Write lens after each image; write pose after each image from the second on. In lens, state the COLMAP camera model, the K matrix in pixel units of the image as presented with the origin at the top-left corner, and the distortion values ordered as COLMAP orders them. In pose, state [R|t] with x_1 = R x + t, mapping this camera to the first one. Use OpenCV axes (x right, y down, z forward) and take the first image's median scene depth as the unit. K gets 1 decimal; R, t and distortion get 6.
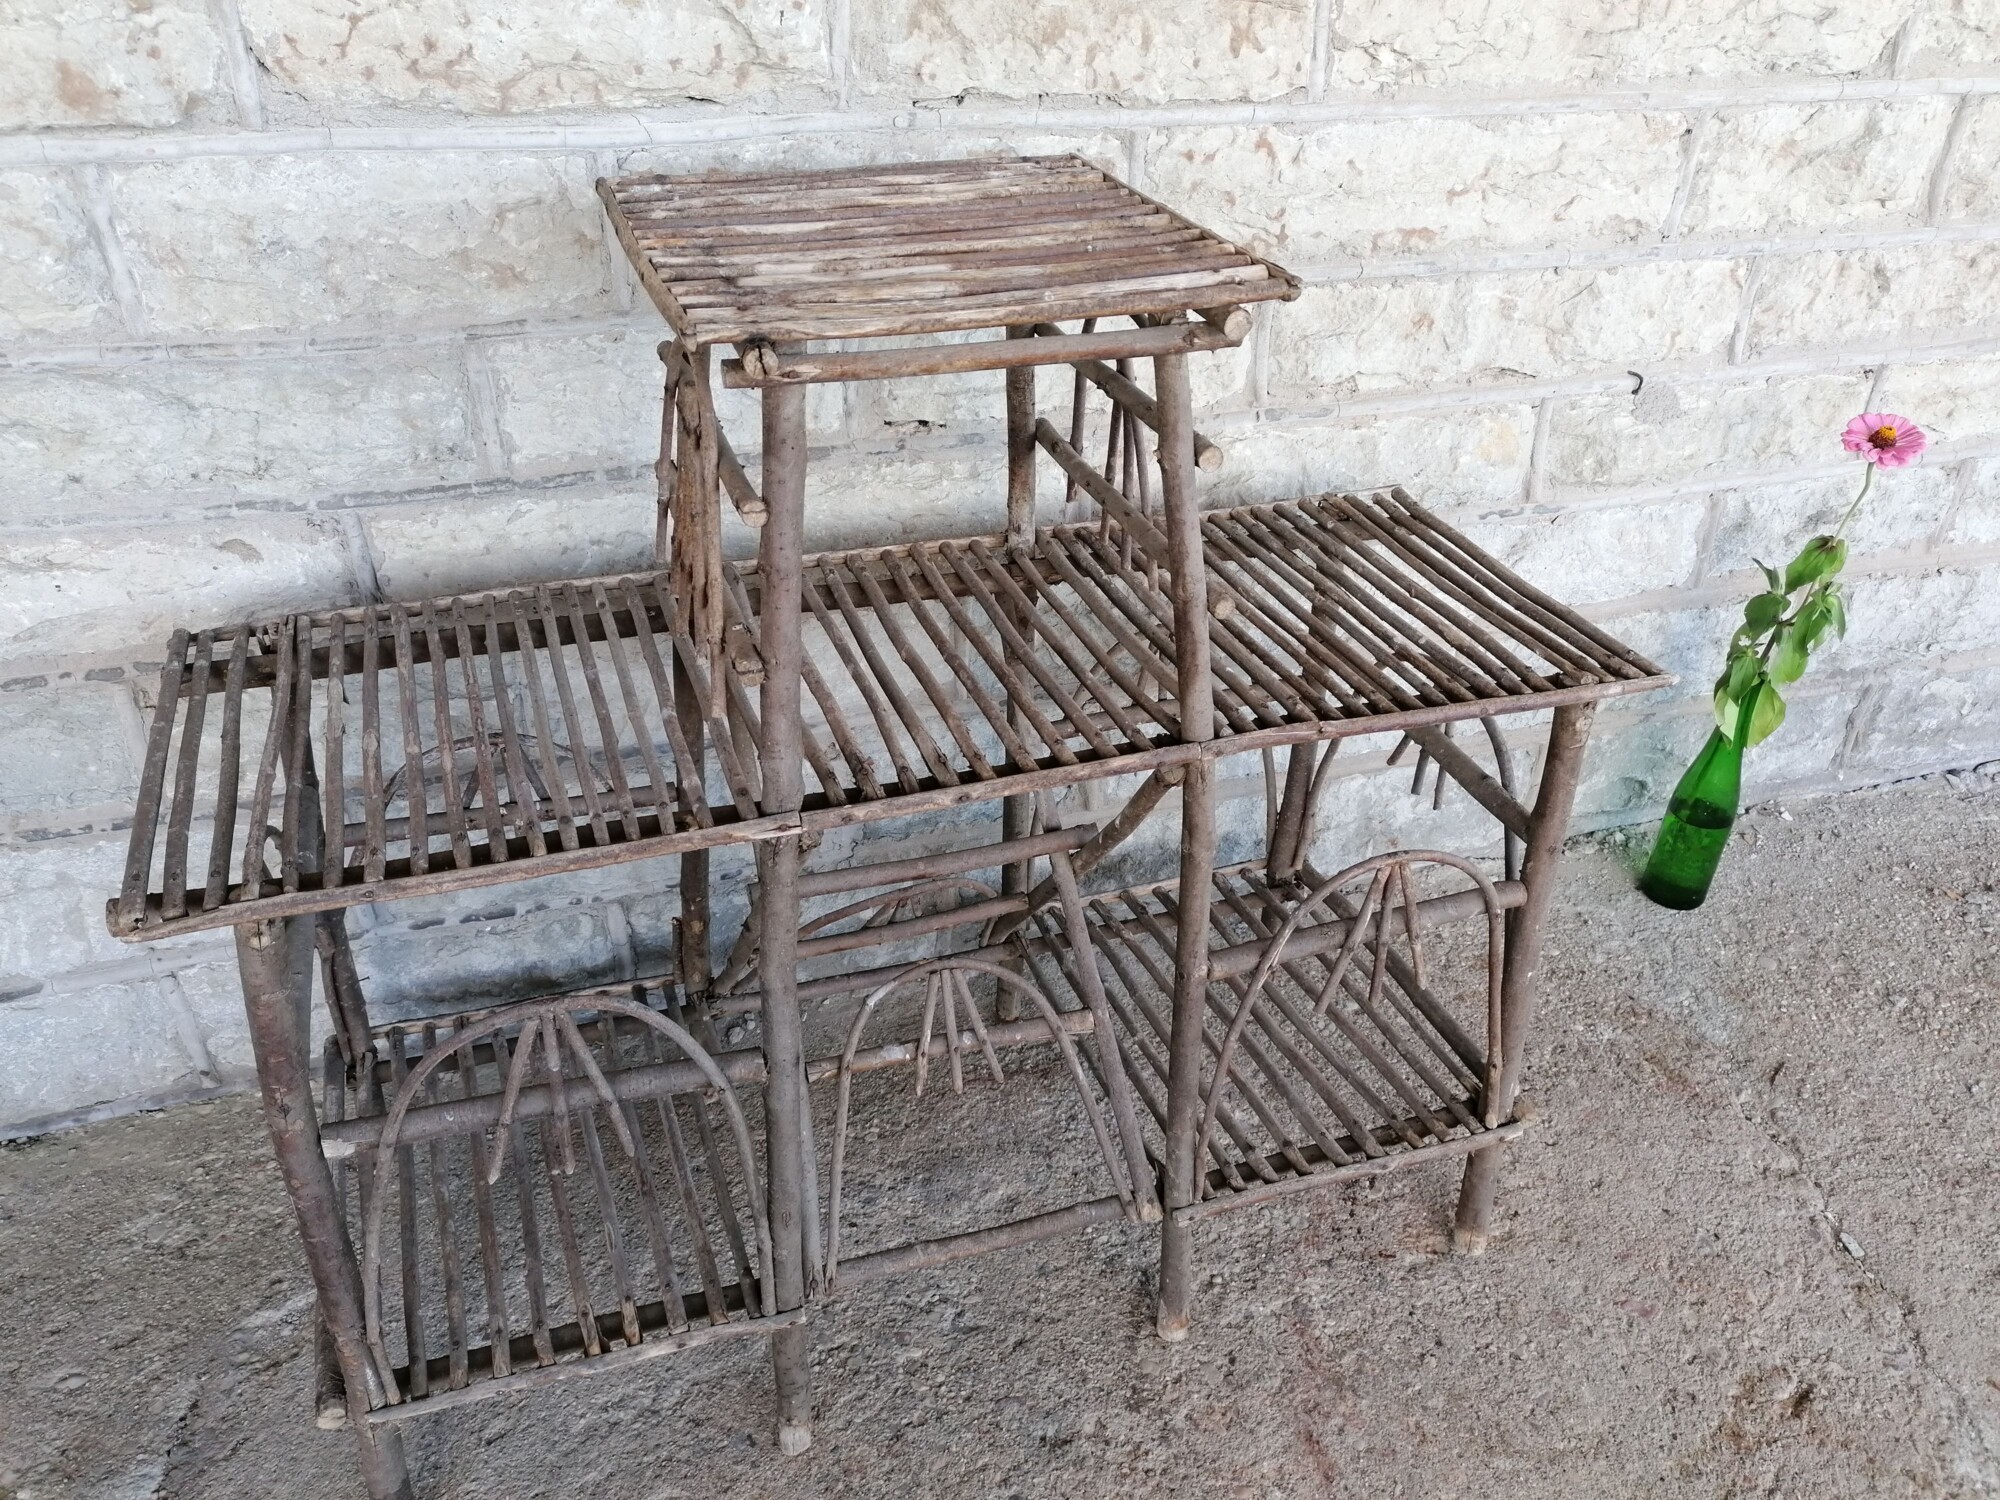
lens RADIAL K [[1495.6, 0, 1007.3], [0, 1495.6, 744.3], [0, 0, 1]] dist [0.034527, -0.012369]
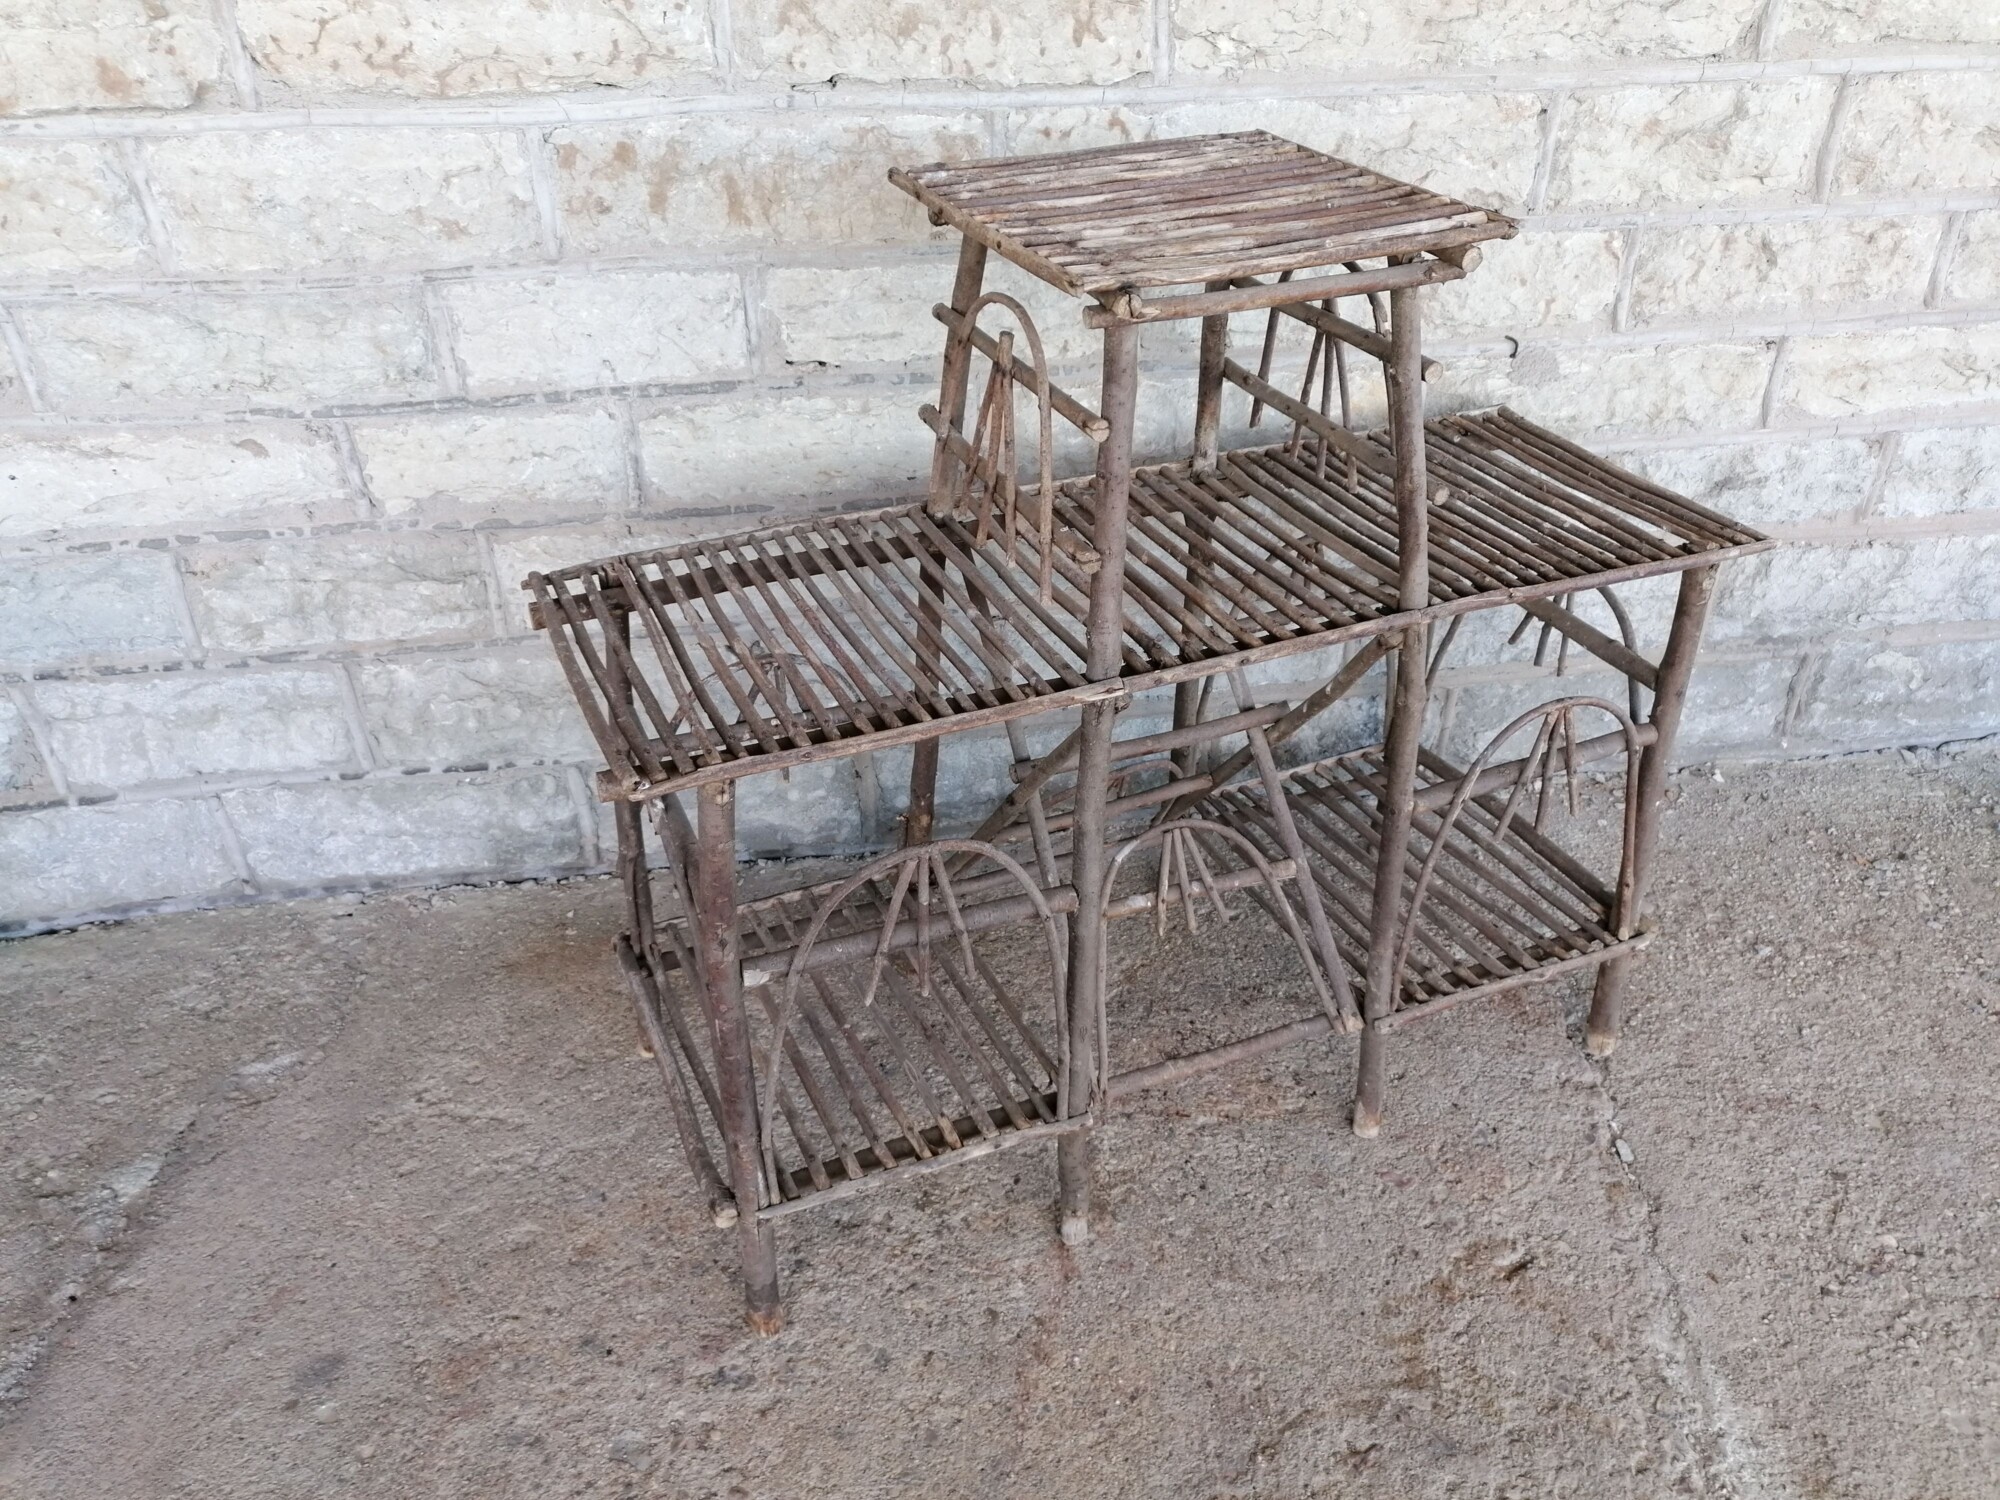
lens RADIAL K [[1495.6, 0, 1002.7], [0, 1495.6, 743.3], [0, 0, 1]] dist [0.034527, -0.012369]
pose [[0.987028, 0.061708, -0.148213, 0.287496], [-0.059442, 0.998038, 0.019673, 0.050698], [0.149136, -0.010607, 0.988760, -0.138619]]
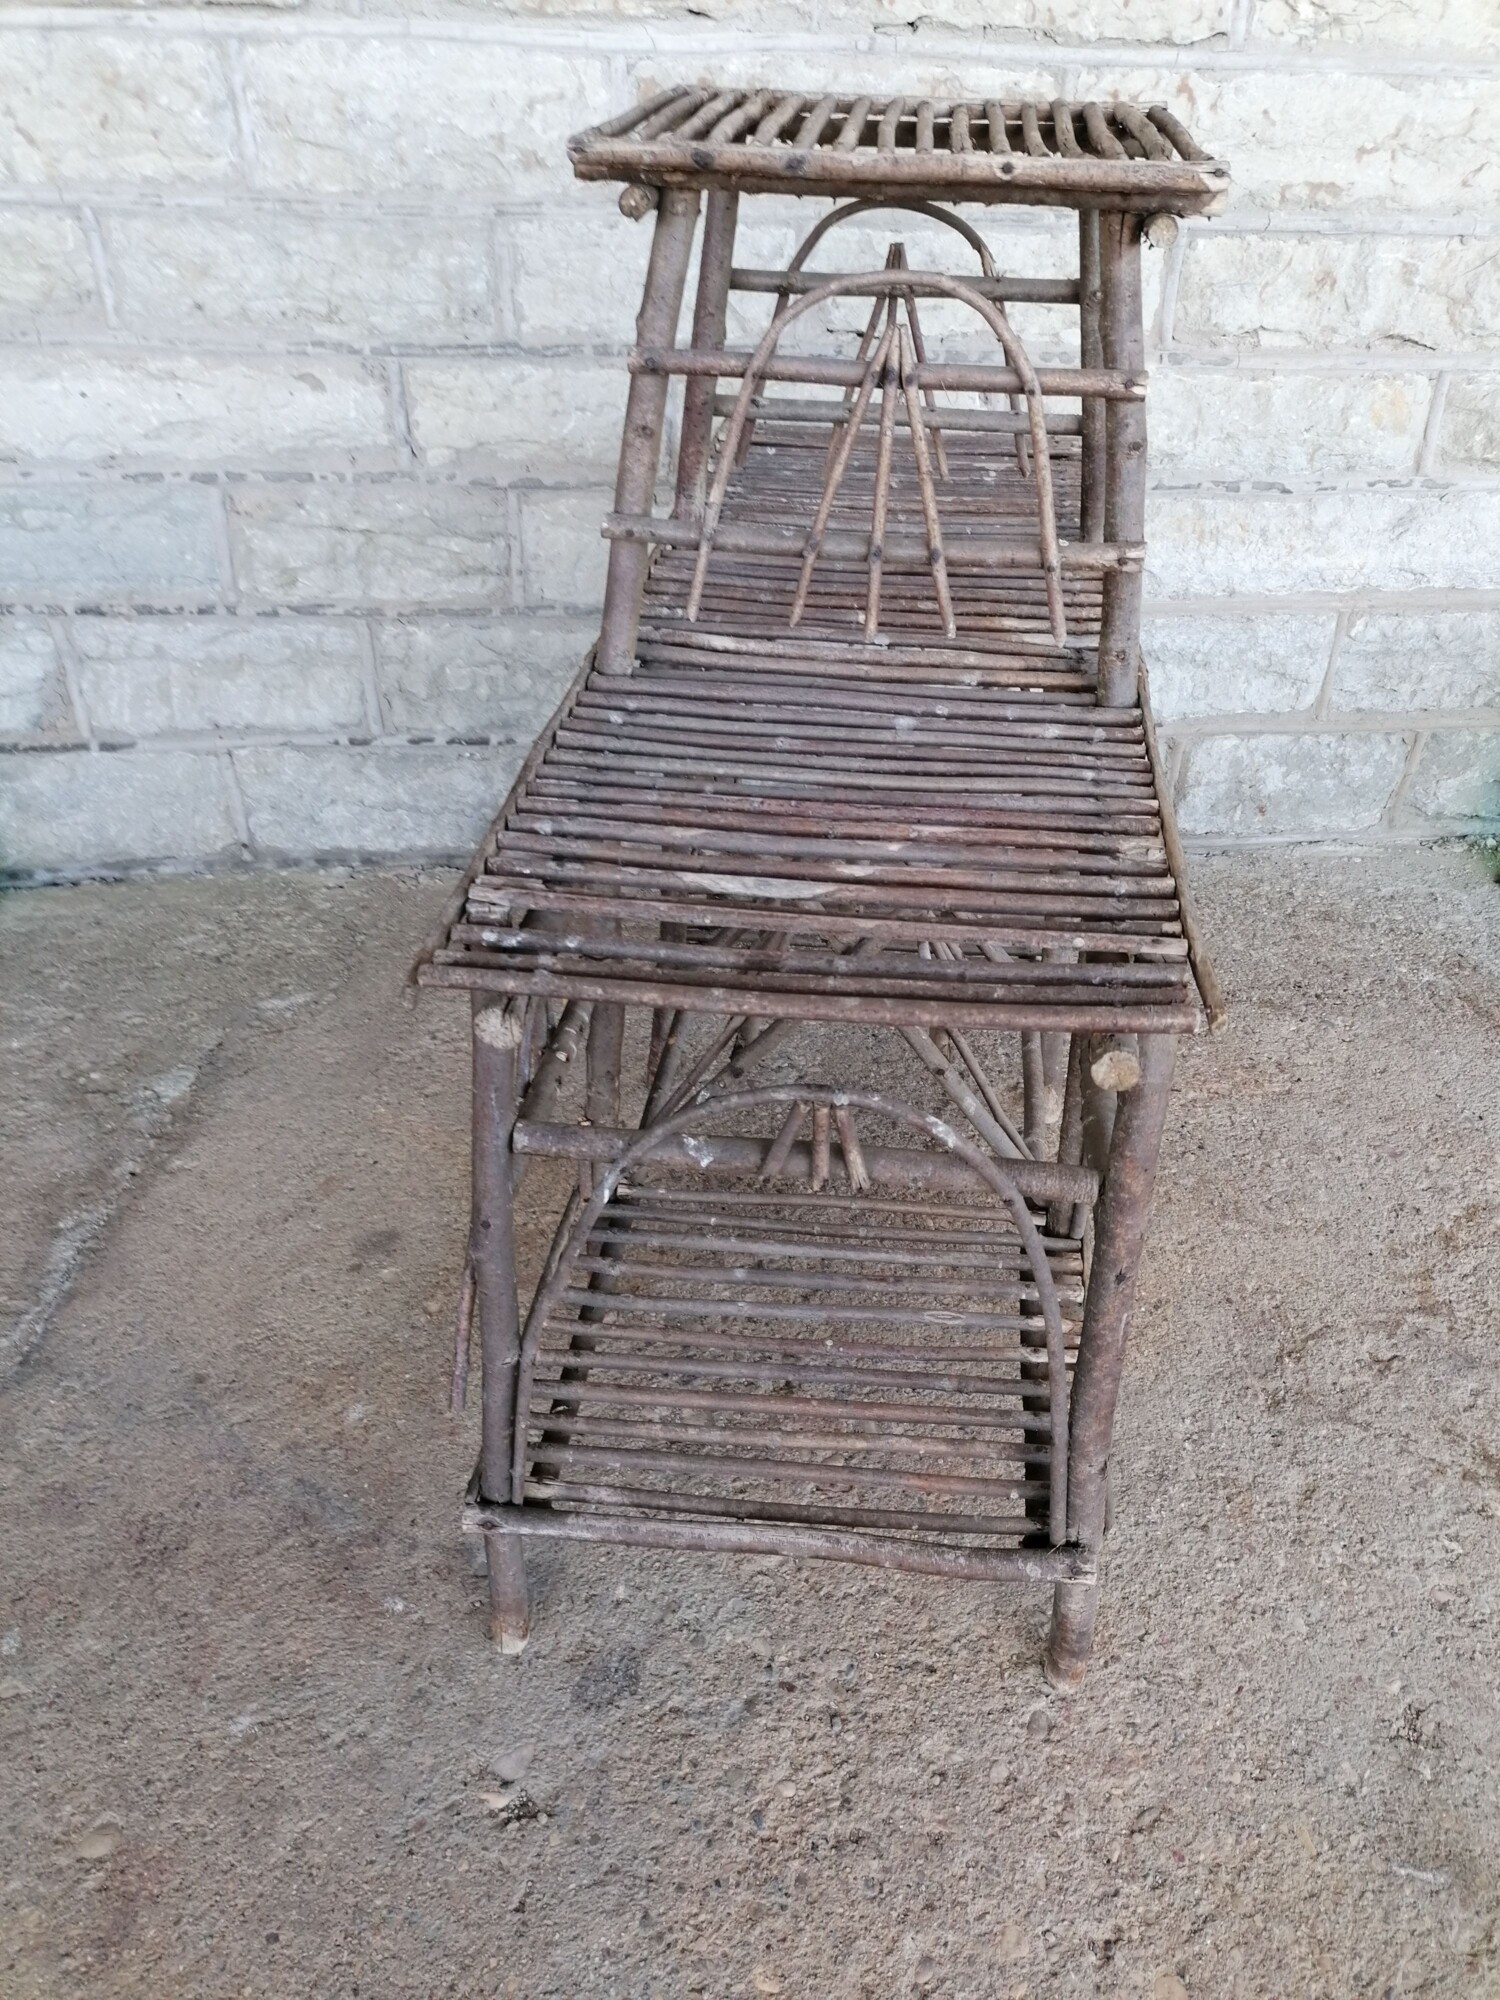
lens RADIAL K [[1495.6, 0, 758.1], [0, 1495.6, 1004.6], [0, 0, 1]] dist [0.034527, -0.012369]
pose [[0.980831, 0.119443, -0.153961, 0.115570], [-0.112716, 0.992279, 0.051738, 0.268370], [0.158952, -0.033393, 0.986721, -0.204793]]
